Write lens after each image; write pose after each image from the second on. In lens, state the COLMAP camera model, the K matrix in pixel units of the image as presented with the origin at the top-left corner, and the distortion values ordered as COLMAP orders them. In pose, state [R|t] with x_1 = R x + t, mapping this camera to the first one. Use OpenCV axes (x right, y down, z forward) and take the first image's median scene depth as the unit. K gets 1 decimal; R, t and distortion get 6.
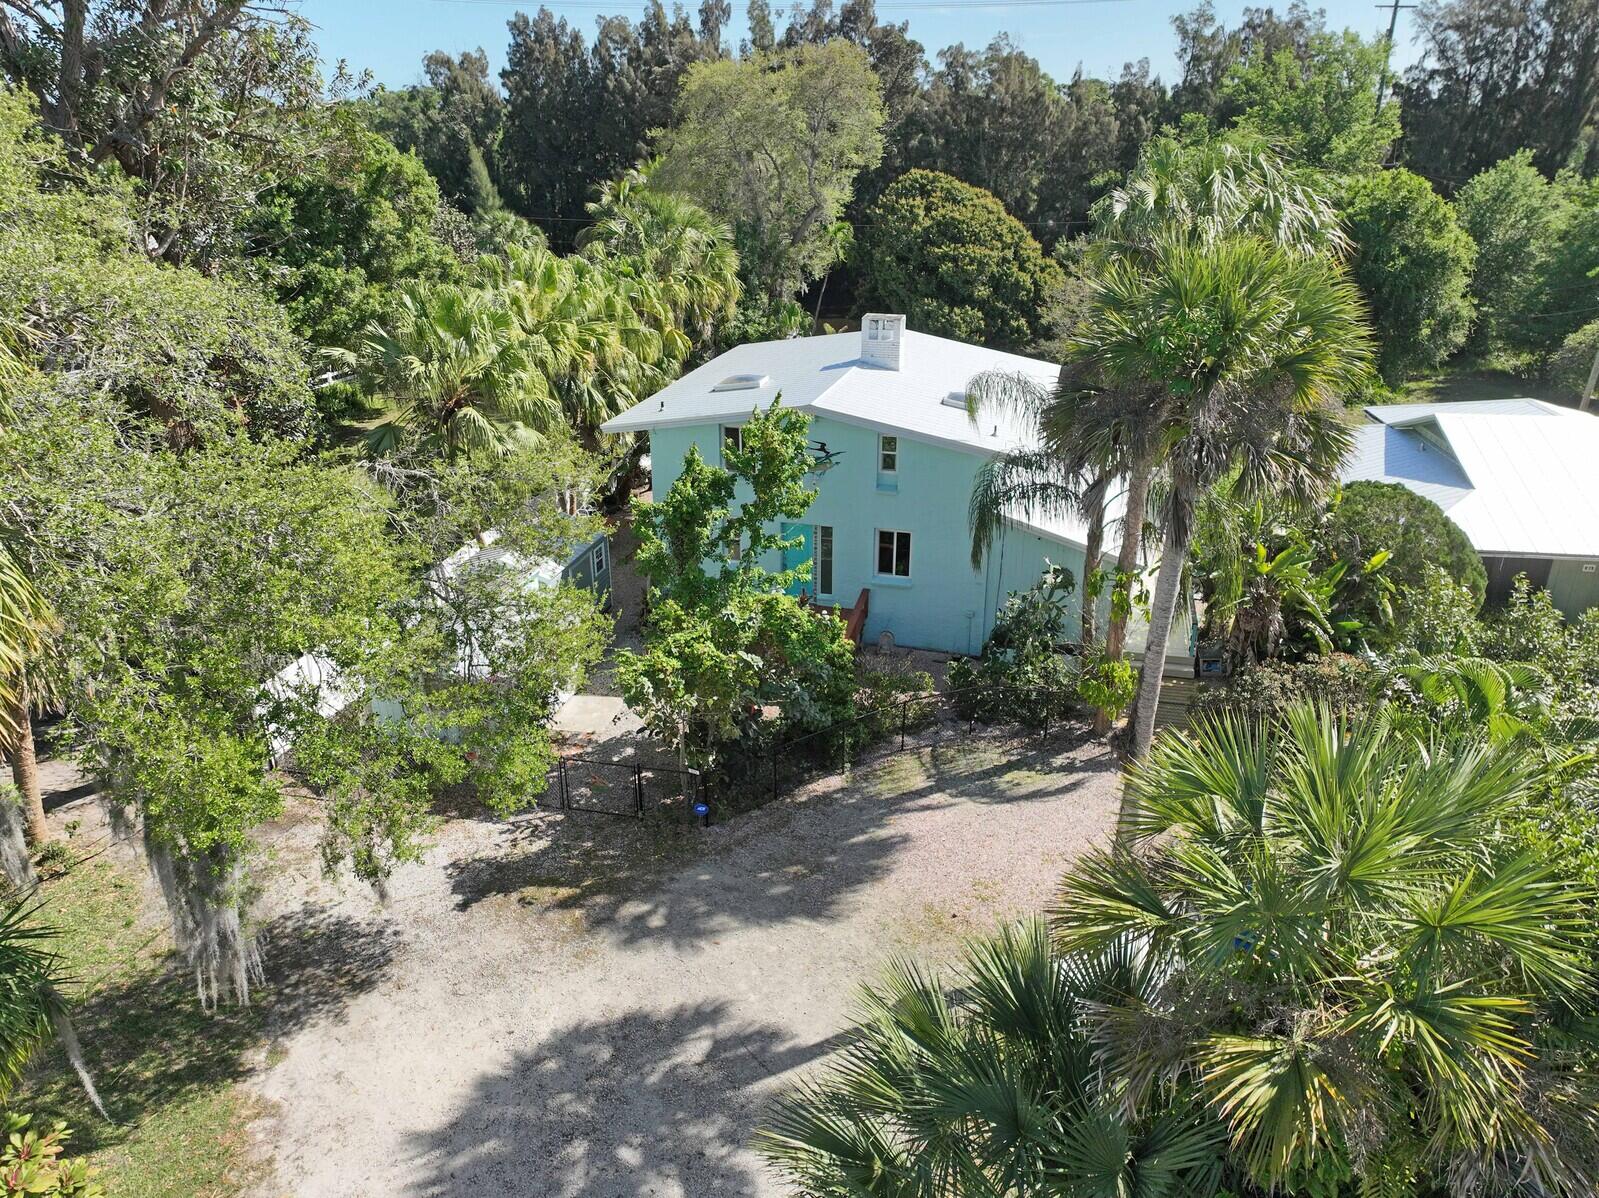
lens RADIAL K [[1141.7, 0, 790.3], [0, 1141.7, 600.7], [0, 0, 1]] dist [0.000620, 0.005547]
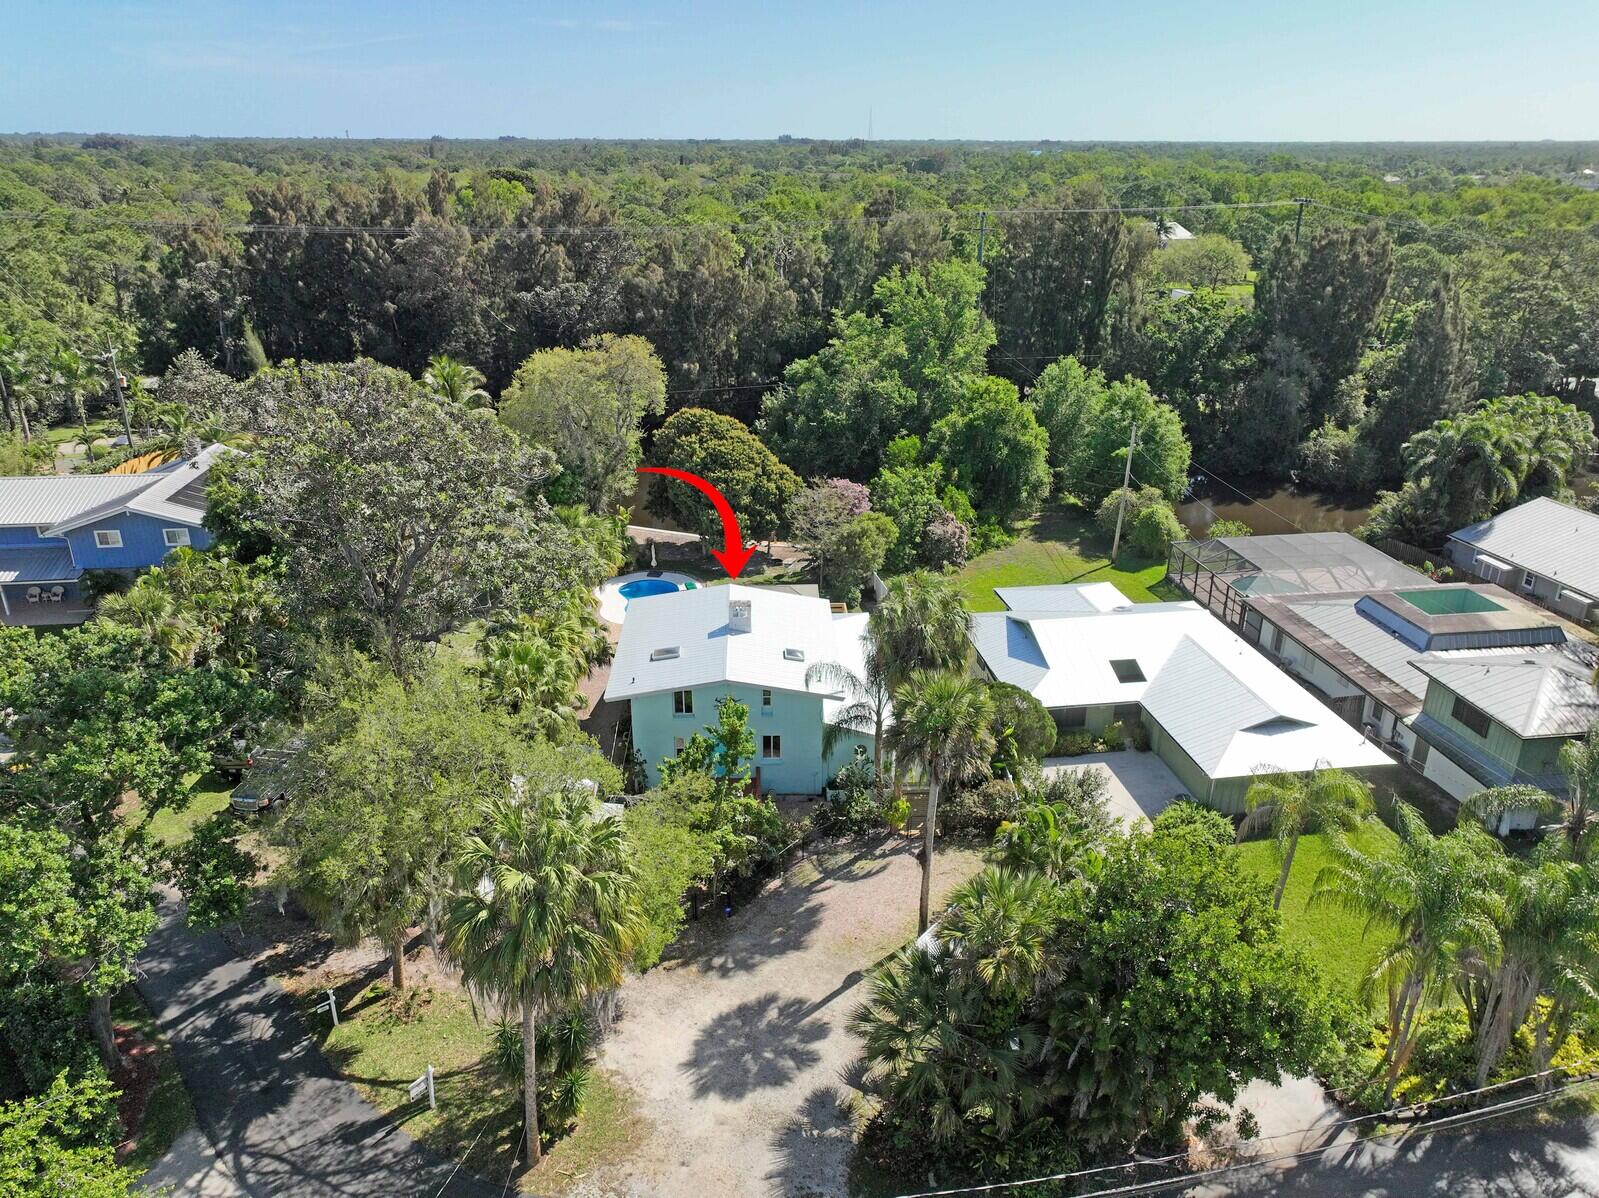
lens RADIAL K [[1141.7, 0, 798.3], [0, 1141.7, 611.9], [0, 0, 1]] dist [0.000620, 0.005547]
pose [[0.955025, -0.109950, 0.275389, -0.401789], [0.109262, 0.993852, 0.017890, -0.325931], [-0.275663, 0.013004, 0.961166, -0.899119]]
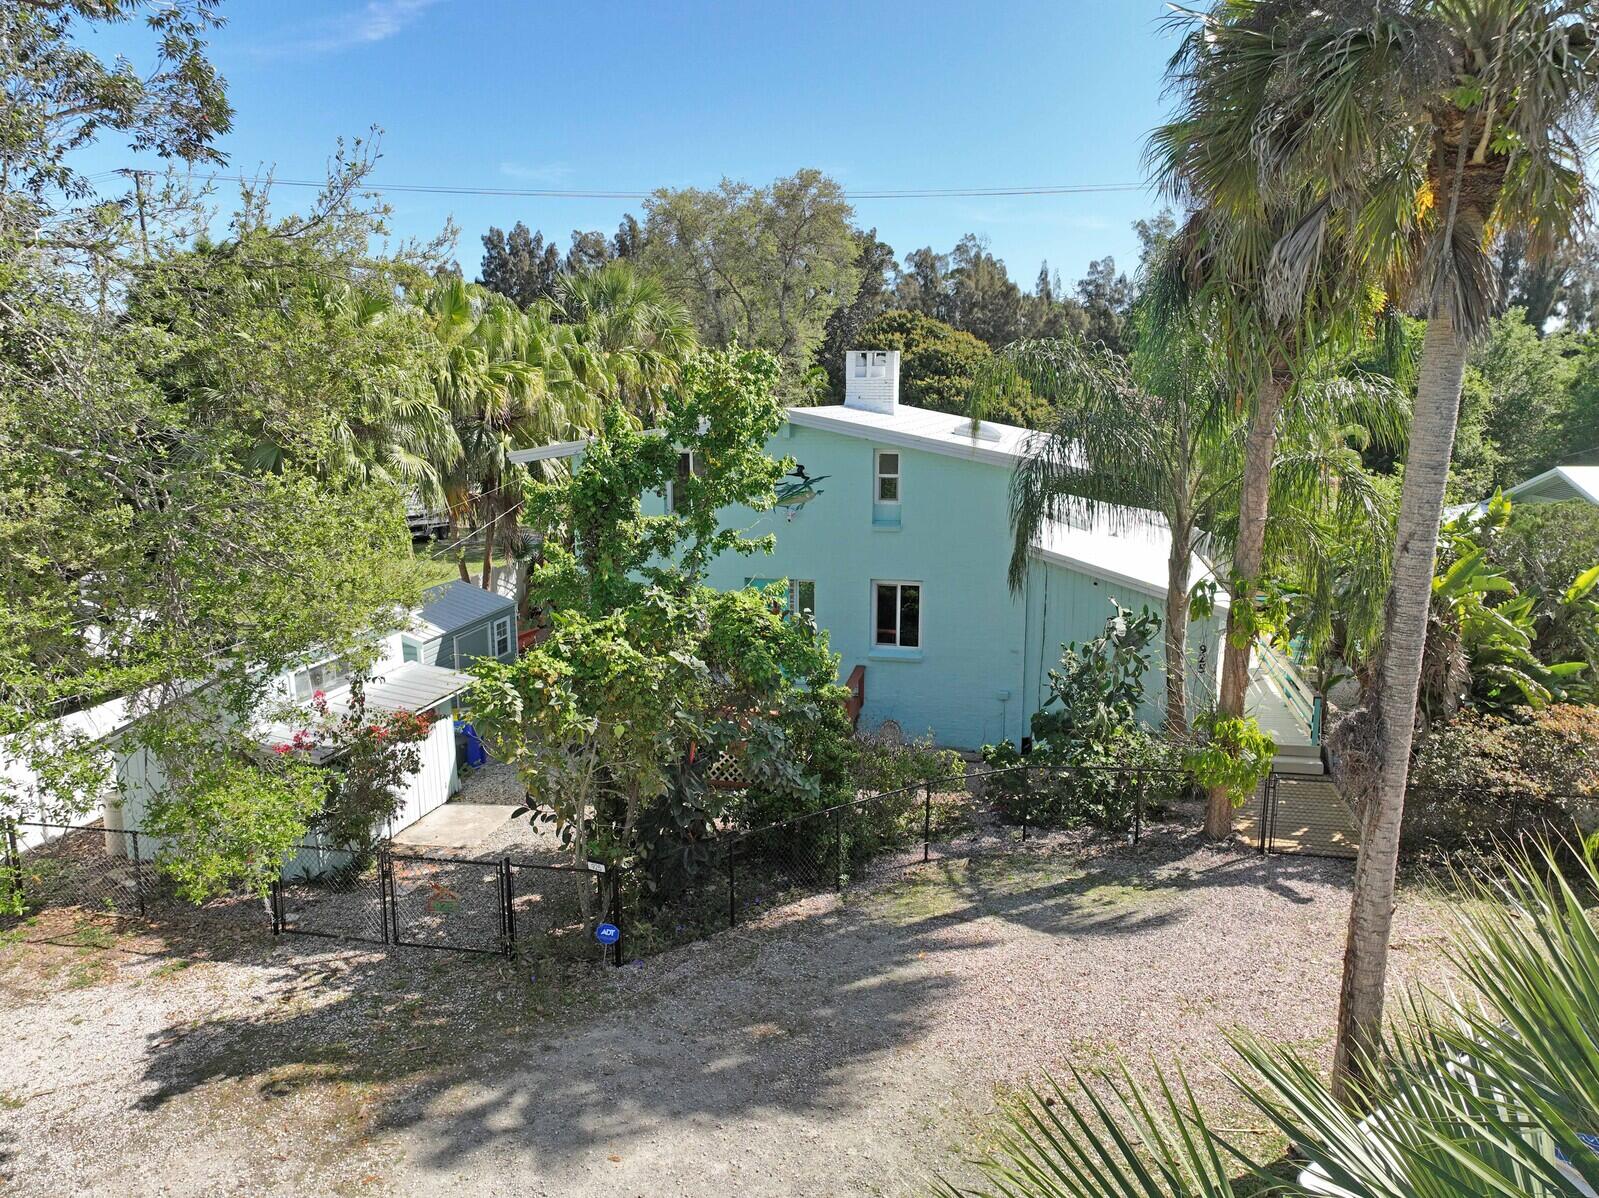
lens RADIAL K [[1141.4, 0, 796.1], [0, 1141.4, 595.1], [0, 0, 1]] dist [-0.002865, 0.014222]
pose [[0.999576, -0.003375, 0.028925, 0.004033], [0.009432, 0.977240, -0.211925, 0.115989], [-0.027551, 0.212108, 0.976858, 0.313187]]
